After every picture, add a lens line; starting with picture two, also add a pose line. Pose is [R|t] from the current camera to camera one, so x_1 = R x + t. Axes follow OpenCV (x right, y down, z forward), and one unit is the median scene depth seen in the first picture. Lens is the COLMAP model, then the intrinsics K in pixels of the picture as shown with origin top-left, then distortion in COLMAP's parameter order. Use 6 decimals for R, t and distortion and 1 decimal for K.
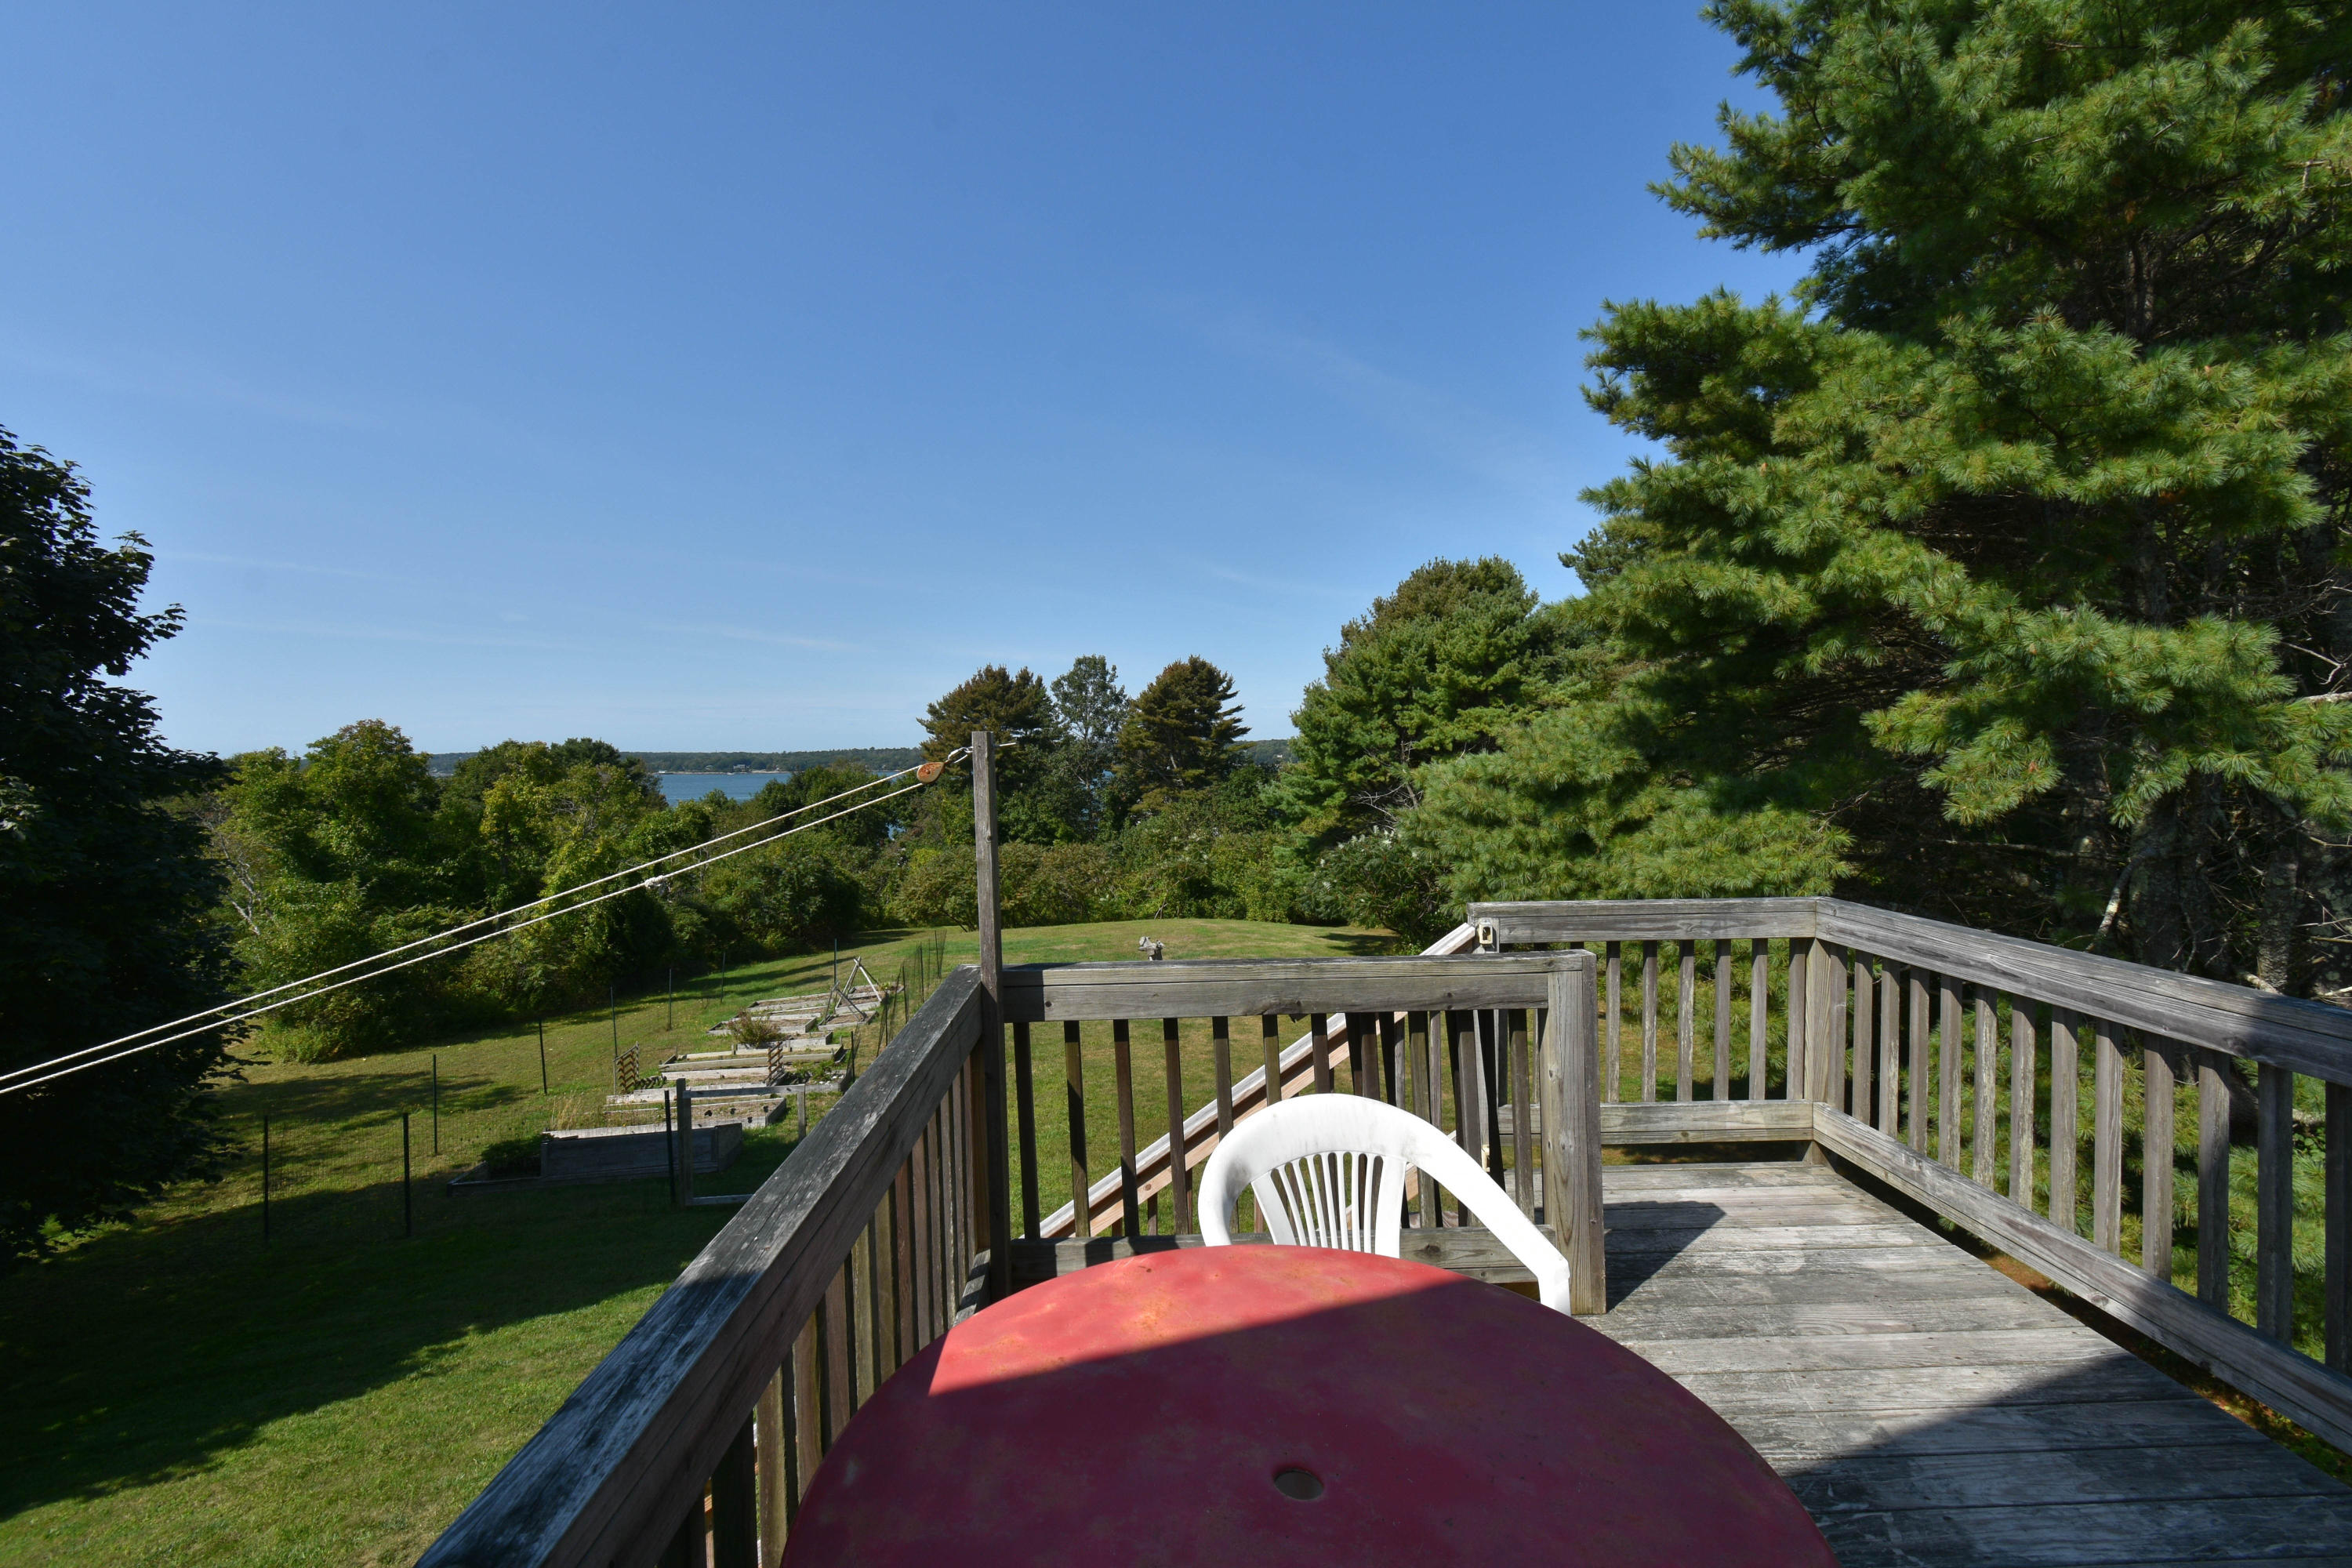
lens RADIAL K [[1048.2, 0, 1192.0], [0, 1048.2, 783.4], [0, 0, 1]] dist [0.007364, 0.000357]
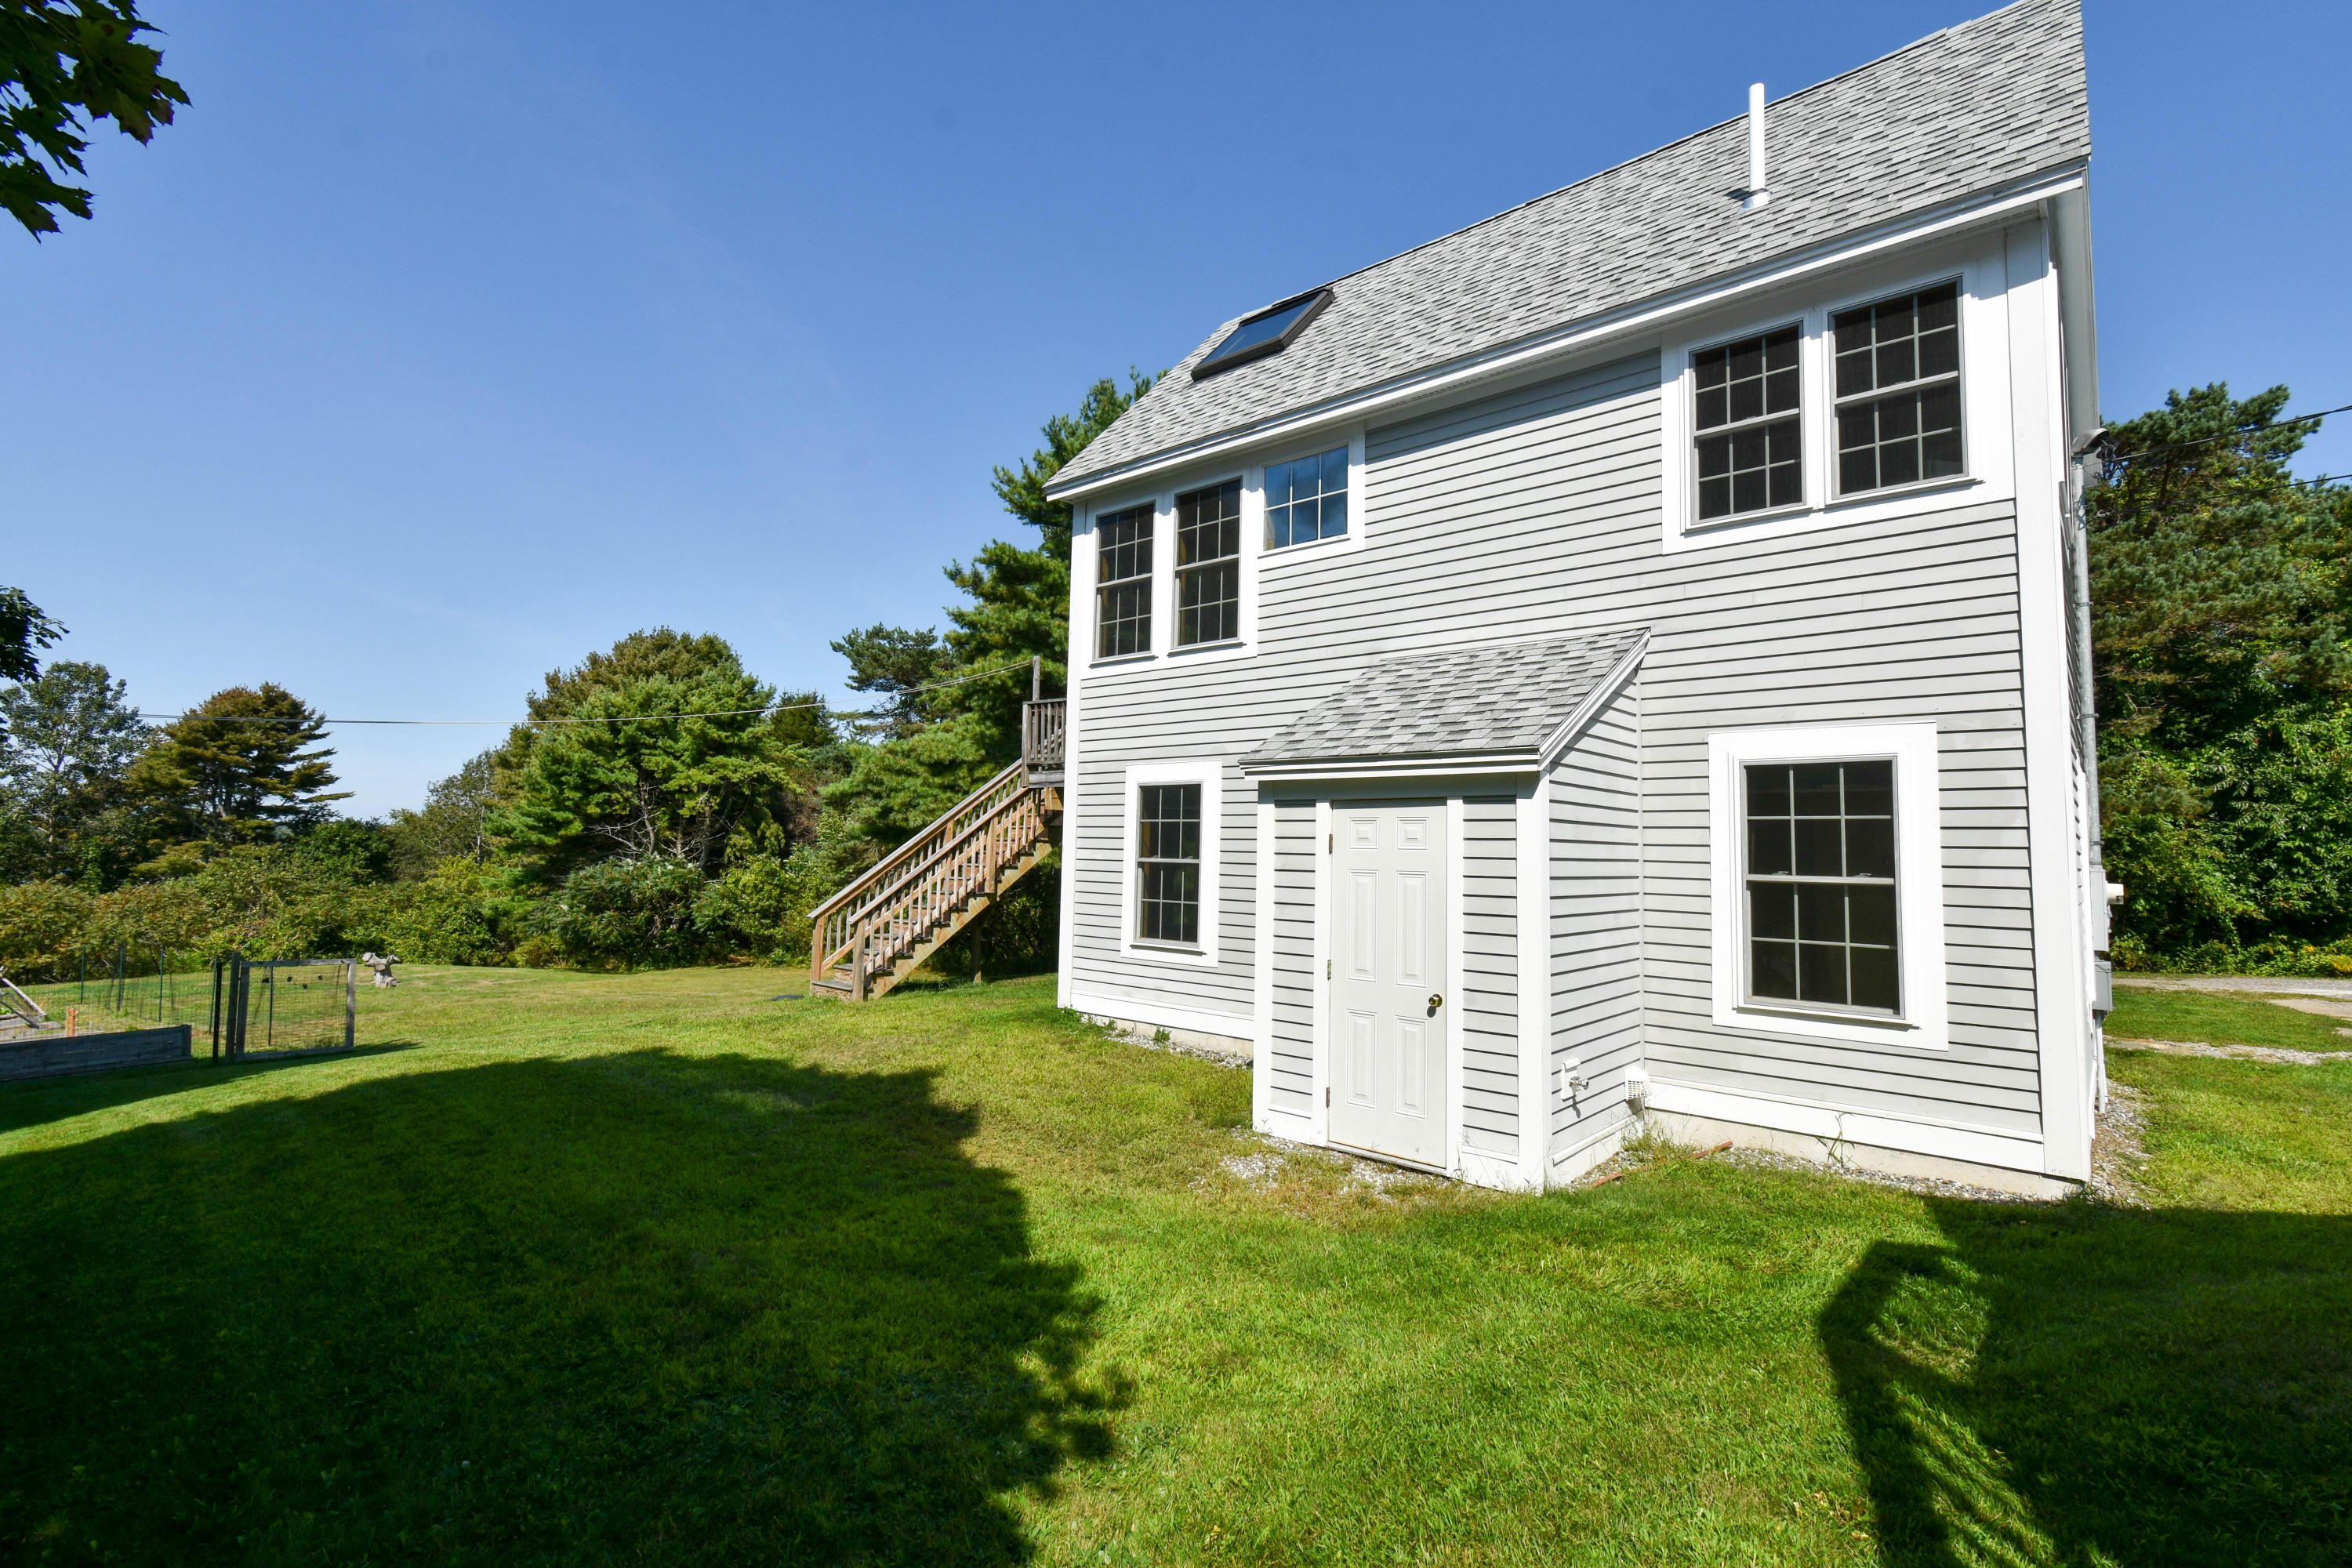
lens RADIAL K [[1048.2, 0, 1193.7], [0, 1048.2, 782.3], [0, 0, 1]] dist [0.007364, 0.000357]
pose [[0.675248, 0.081202, 0.733108, -0.228490], [-0.009781, 0.994820, -0.101181, 0.069642], [-0.737526, 0.061152, 0.672544, -0.197622]]
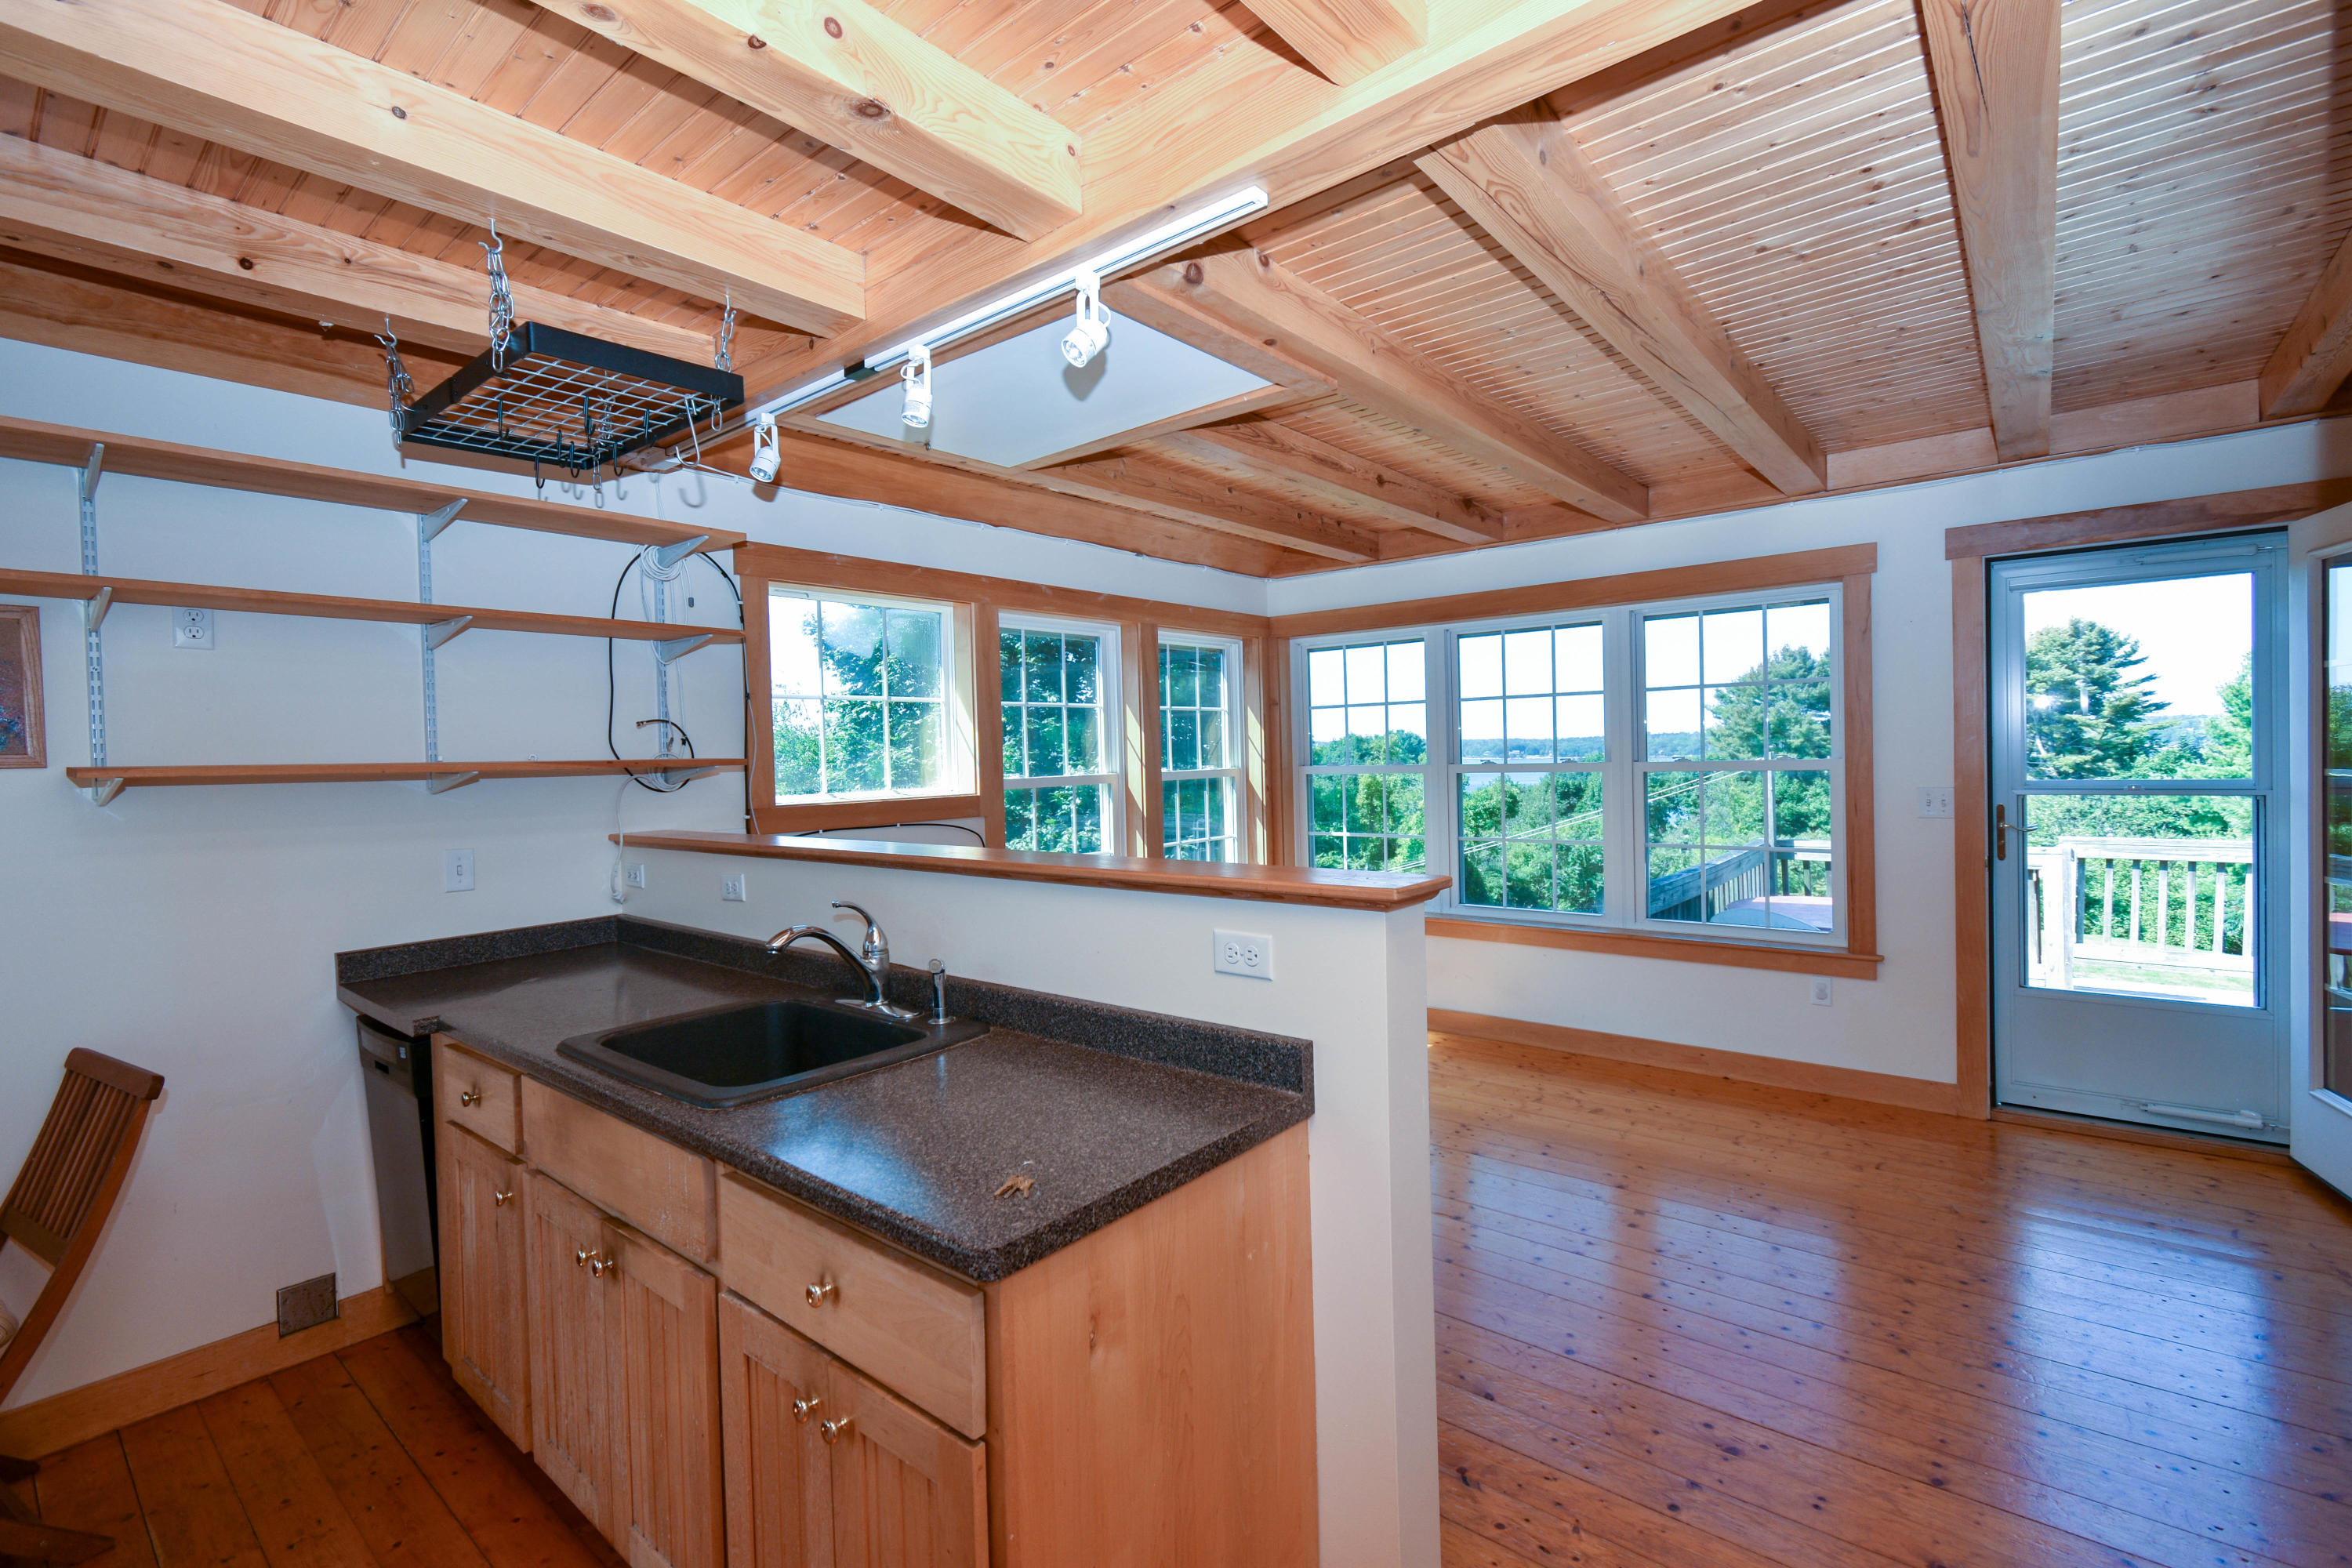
lens RADIAL K [[1048.2, 0, 1180.3], [0, 1048.2, 772.9], [0, 0, 1]] dist [0.007364, 0.000357]
pose [[0.755420, 0.010810, -0.655151, 0.029309], [-0.008028, 0.999942, 0.007243, -0.000784], [0.655191, -0.000212, 0.755463, -0.140518]]
